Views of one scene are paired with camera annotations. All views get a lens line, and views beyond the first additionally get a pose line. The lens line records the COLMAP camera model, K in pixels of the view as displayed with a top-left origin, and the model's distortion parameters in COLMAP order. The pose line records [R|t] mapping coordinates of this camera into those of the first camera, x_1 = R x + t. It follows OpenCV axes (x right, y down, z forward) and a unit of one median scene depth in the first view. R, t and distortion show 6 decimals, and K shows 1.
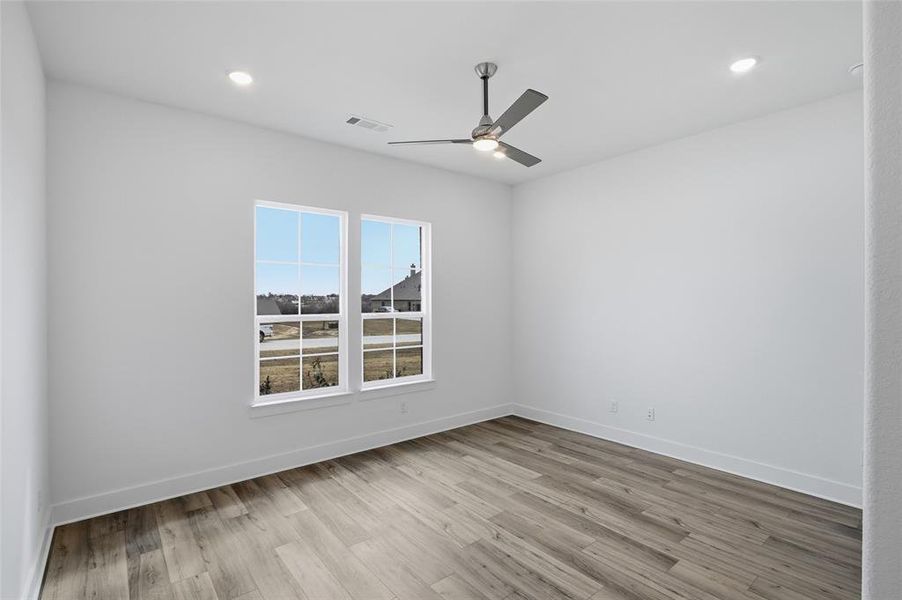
lens RADIAL K [[420.3, 0, 448.1], [0, 420.3, 302.0], [0, 0, 1]] dist [-0.012502, 0.002011]
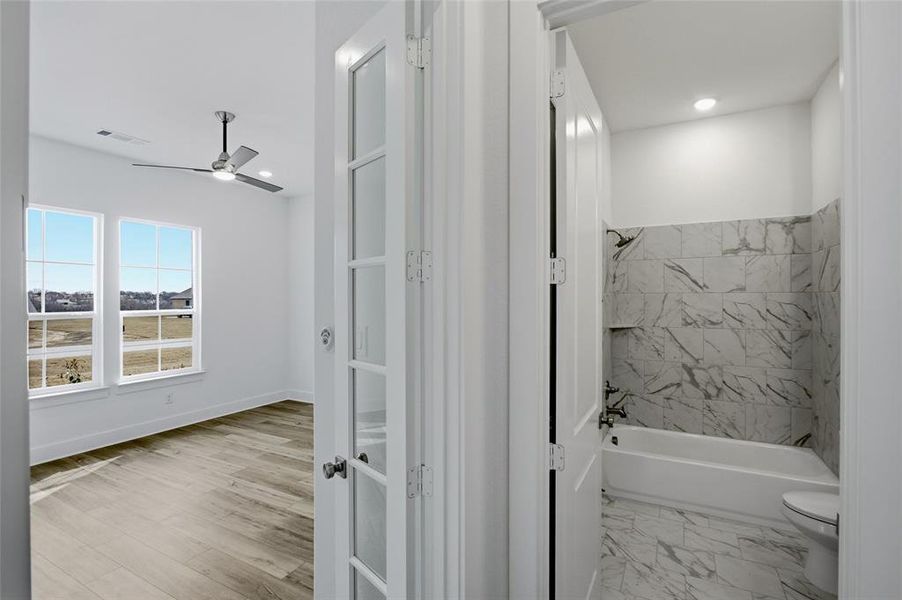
lens RADIAL K [[420.3, 0, 447.5], [0, 420.3, 297.1], [0, 0, 1]] dist [-0.012502, 0.002011]
pose [[0.923655, 0.001945, 0.383220, 0.165756], [0.001463, 0.999962, -0.008601, 0.002816], [-0.383222, 0.008505, 0.923617, -0.305009]]
